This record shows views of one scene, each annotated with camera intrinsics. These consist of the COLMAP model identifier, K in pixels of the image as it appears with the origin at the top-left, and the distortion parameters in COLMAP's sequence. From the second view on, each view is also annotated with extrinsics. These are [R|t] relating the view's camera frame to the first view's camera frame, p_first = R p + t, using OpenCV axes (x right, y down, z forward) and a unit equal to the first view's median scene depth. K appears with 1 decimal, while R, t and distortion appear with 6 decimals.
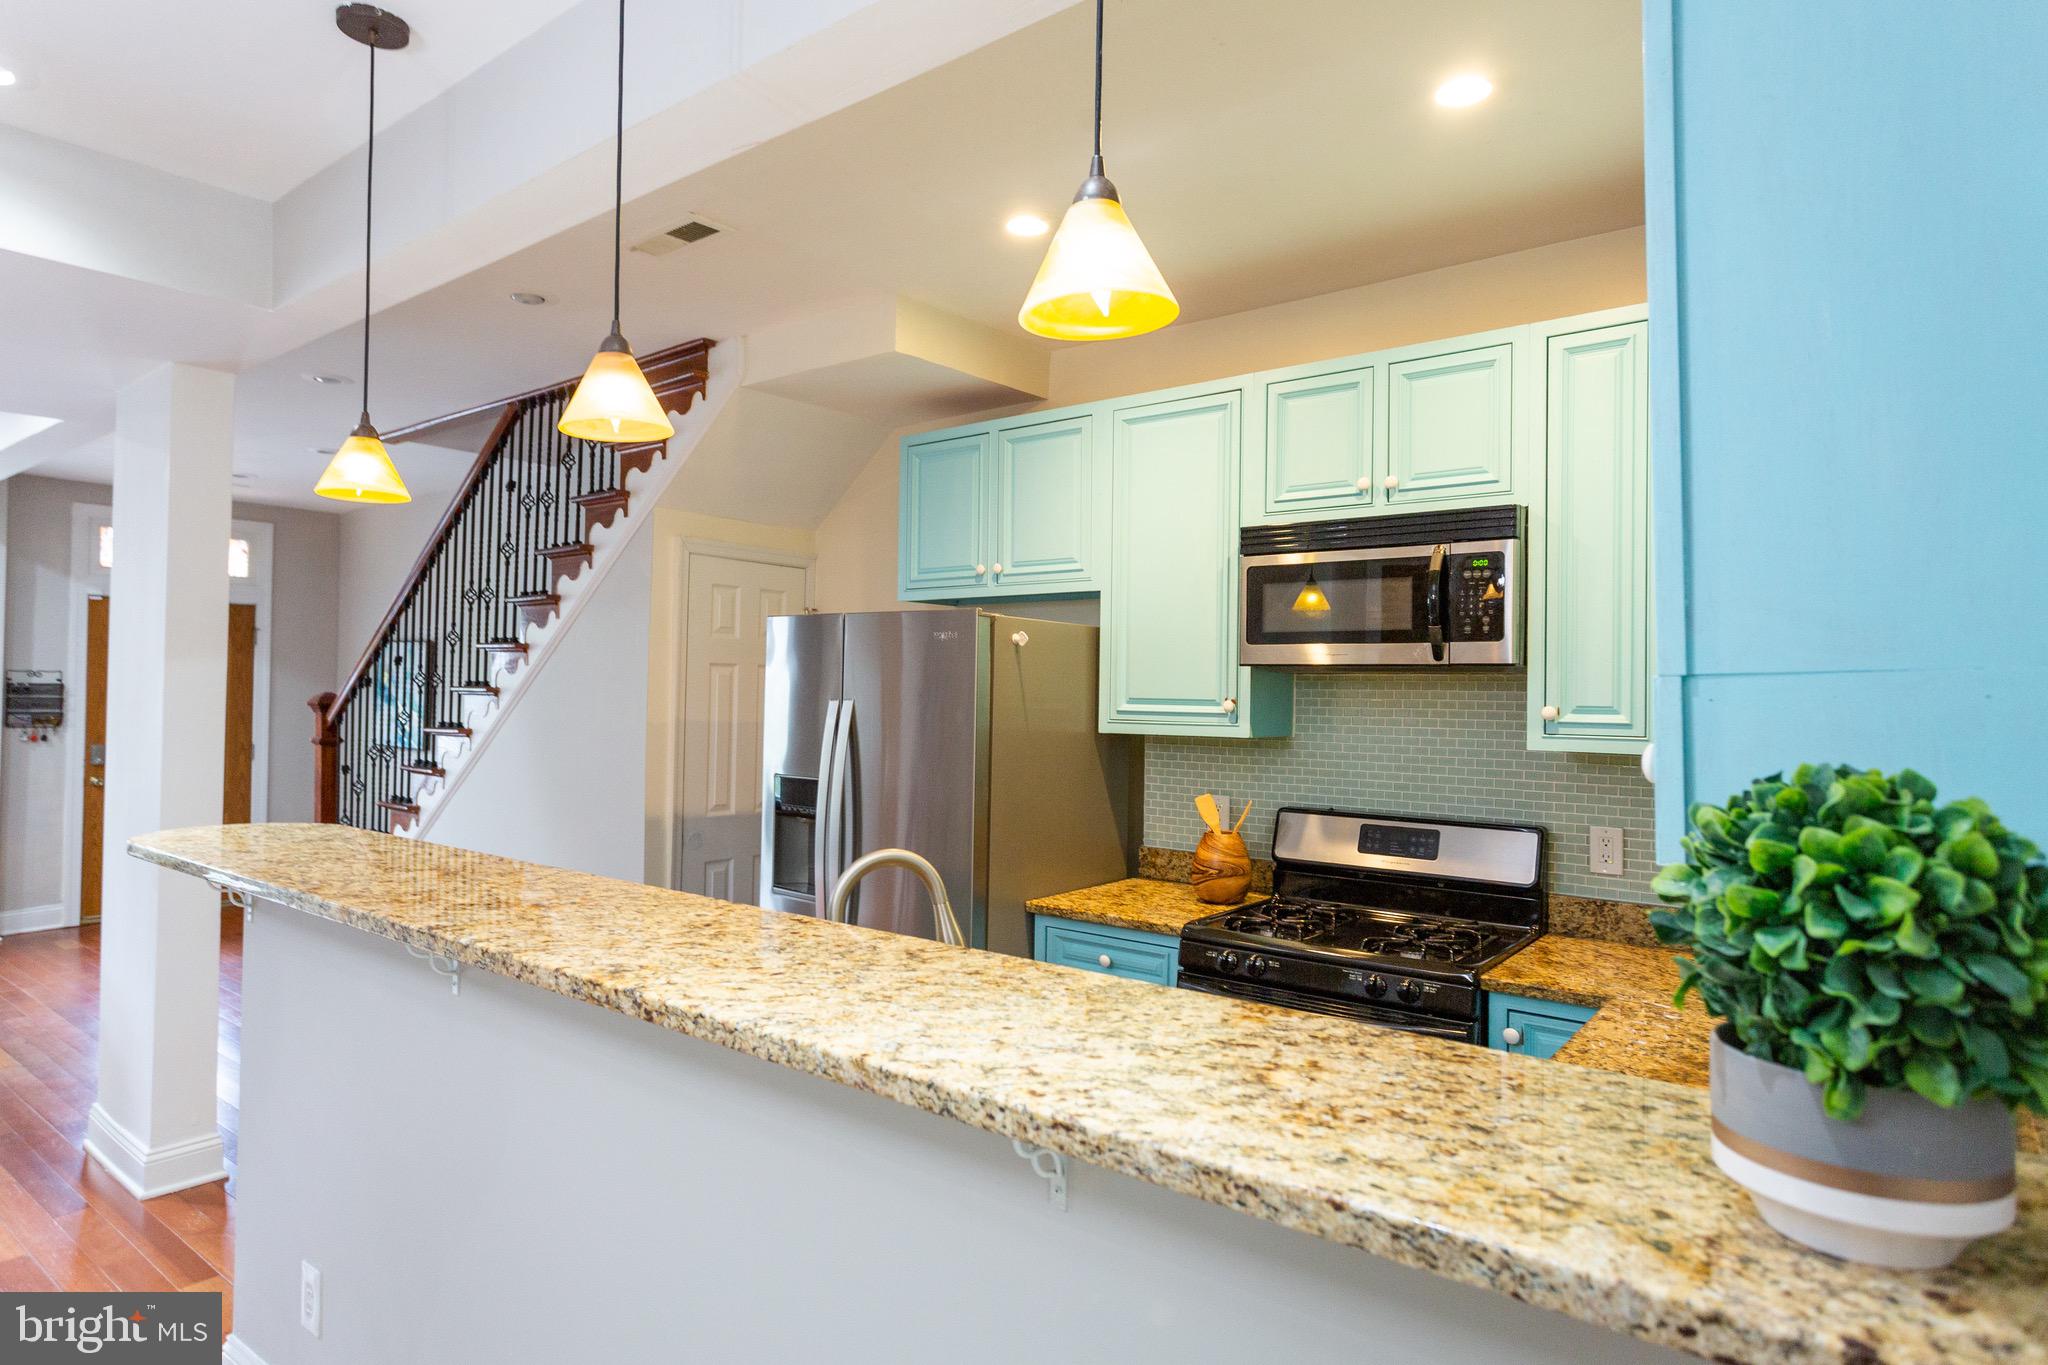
lens RADIAL K [[1218.9, 0, 1034.3], [0, 1218.9, 682.2], [0, 0, 1]] dist [0.008227, -0.000028]
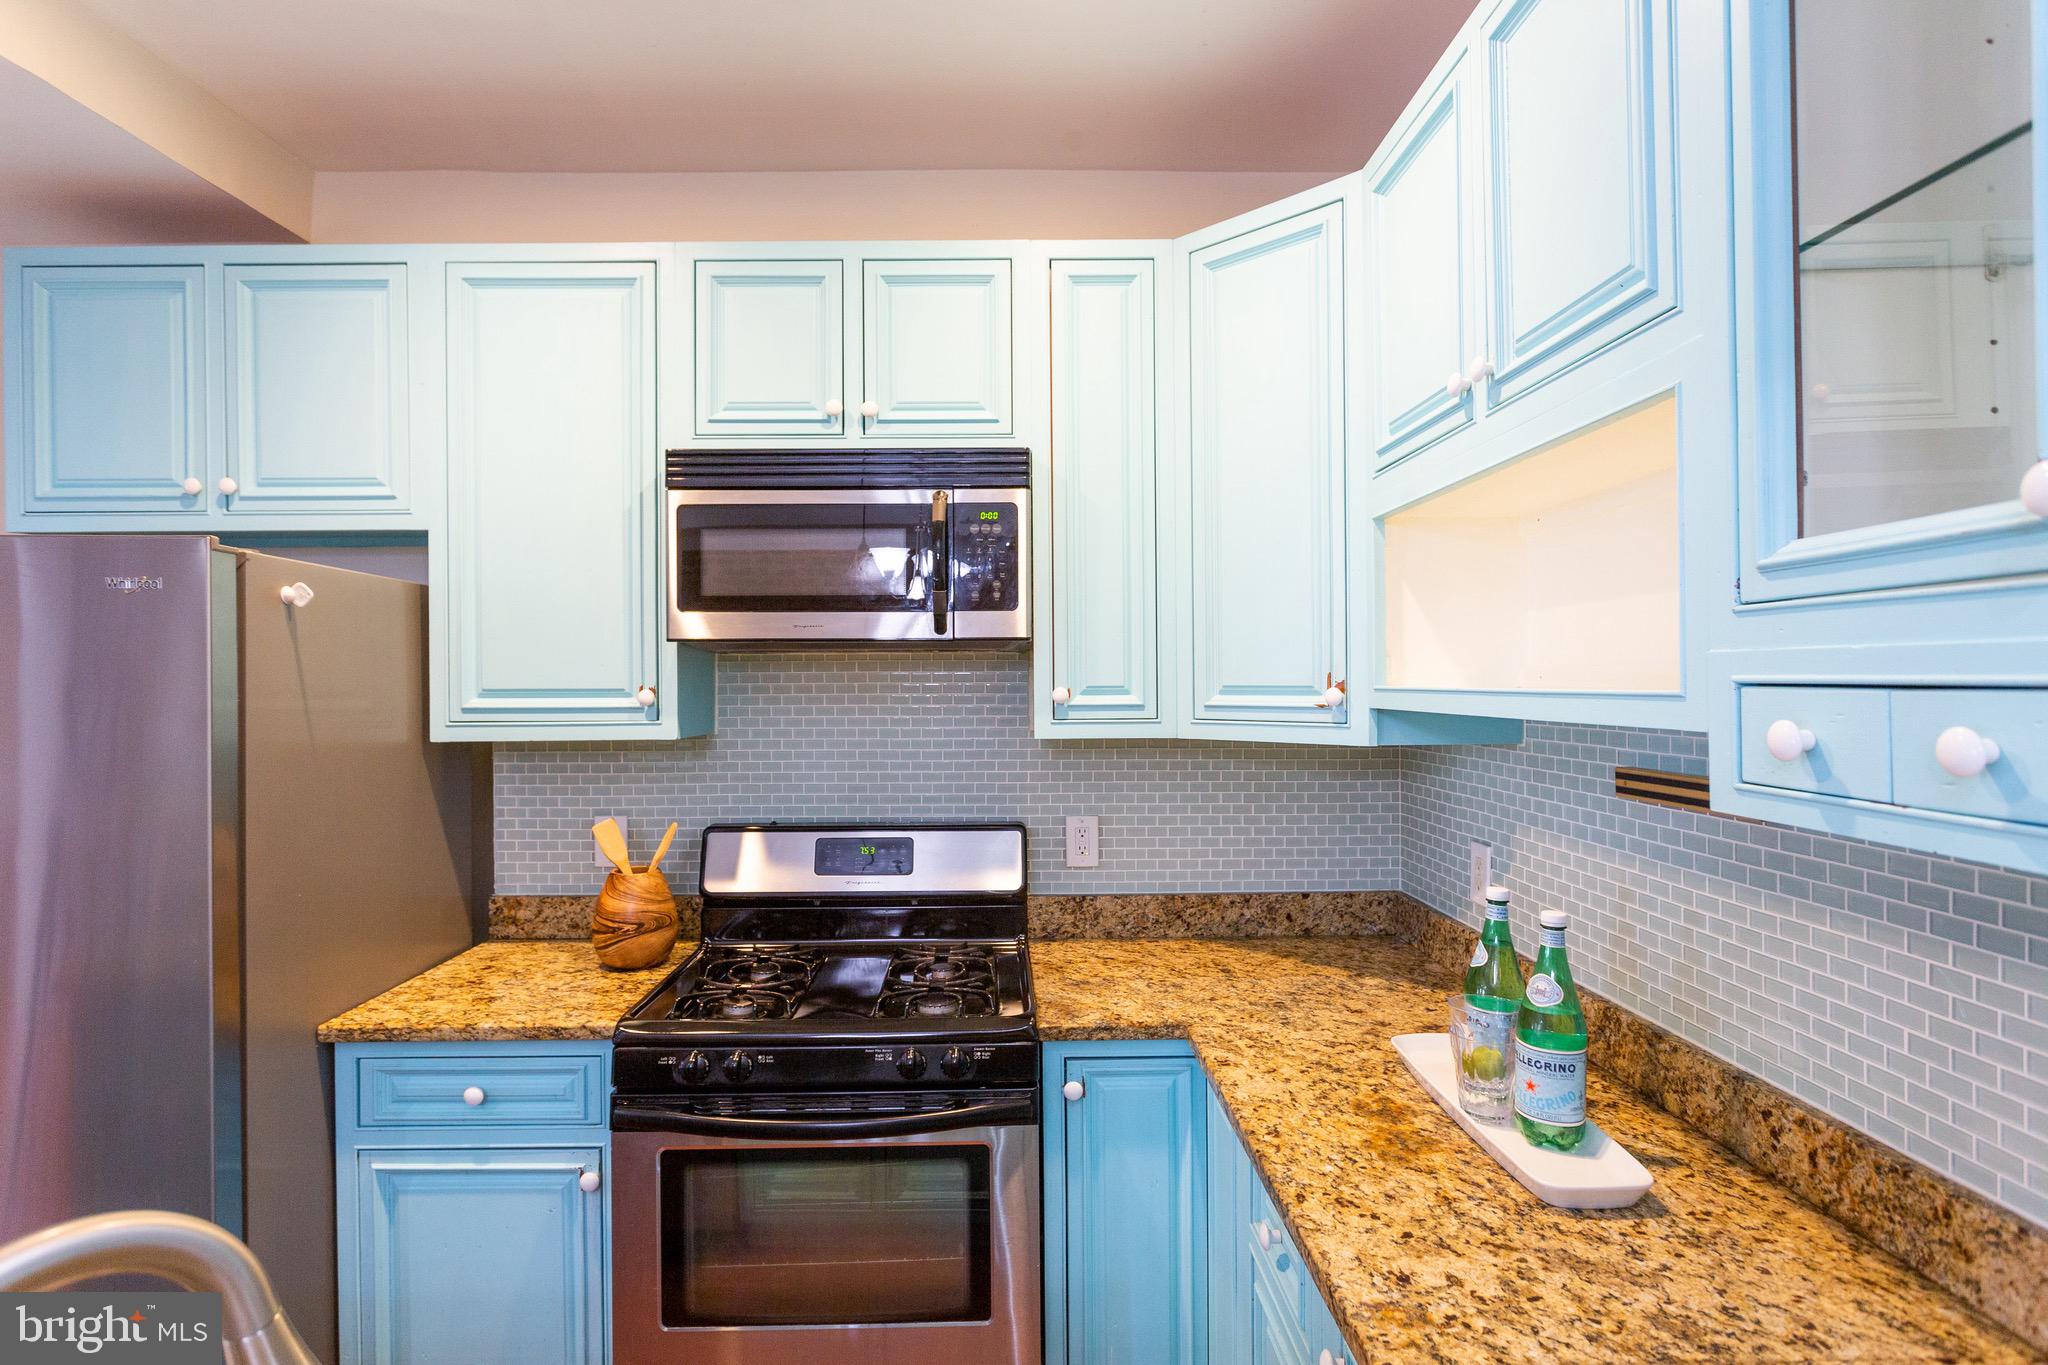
lens RADIAL K [[1049.5, 0, 1031.2], [0, 1049.5, 686.5], [0, 0, 1]] dist [-0.005103, 0.003248]
pose [[0.784089, -0.022341, 0.620246, -0.049056], [0.011815, 0.999708, 0.021074, 0.002920], [-0.620536, -0.009195, 0.784124, 0.373811]]
